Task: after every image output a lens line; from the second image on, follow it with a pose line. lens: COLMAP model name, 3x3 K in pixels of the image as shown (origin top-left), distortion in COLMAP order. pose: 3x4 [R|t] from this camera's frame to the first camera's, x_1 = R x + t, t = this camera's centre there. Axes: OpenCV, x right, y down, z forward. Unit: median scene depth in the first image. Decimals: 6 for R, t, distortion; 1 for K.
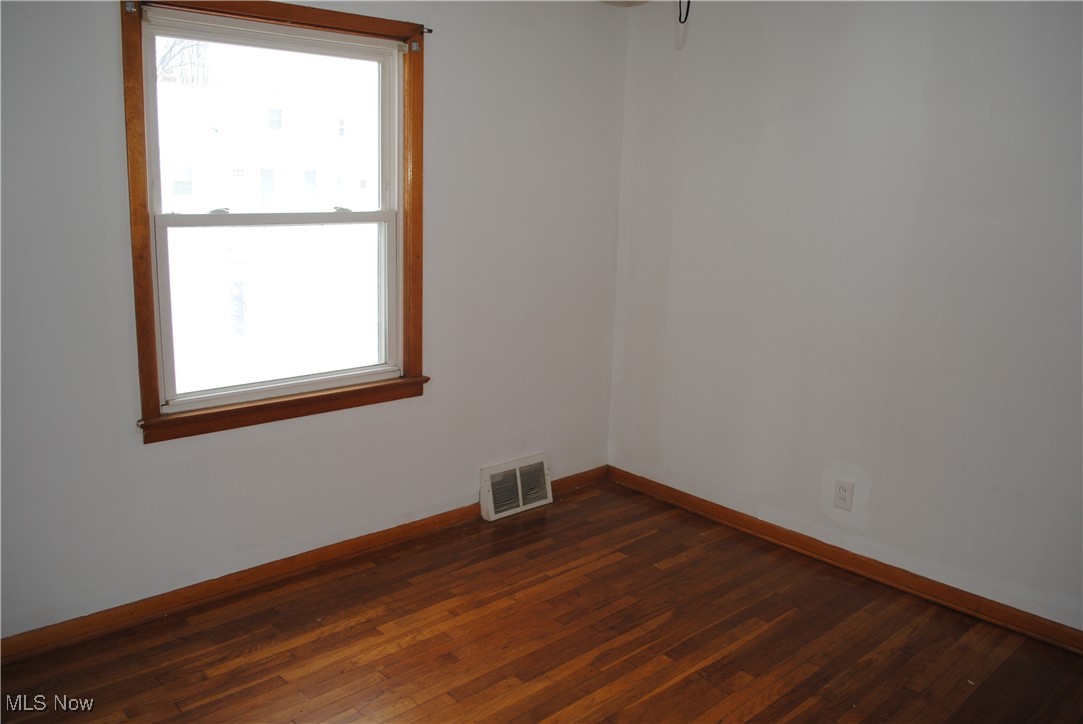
lens RADIAL K [[862.8, 0, 539.0], [0, 862.8, 358.9], [0, 0, 1]] dist [-0.073641, -0.003136]
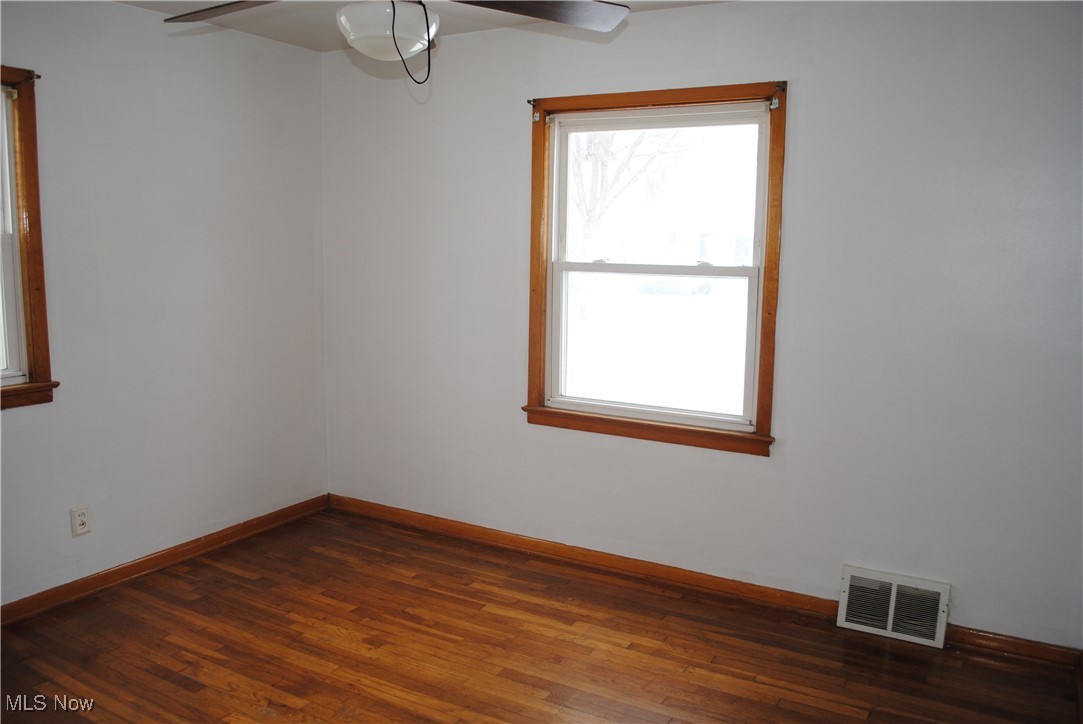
lens RADIAL K [[862.8, 0, 540.2], [0, 862.8, 360.6], [0, 0, 1]] dist [-0.073641, -0.003136]
pose [[0.286343, 0.110490, -0.951735, 0.763619], [-0.200746, 0.978200, 0.053165, -0.069250], [0.936861, 0.175834, 0.302281, 0.492754]]
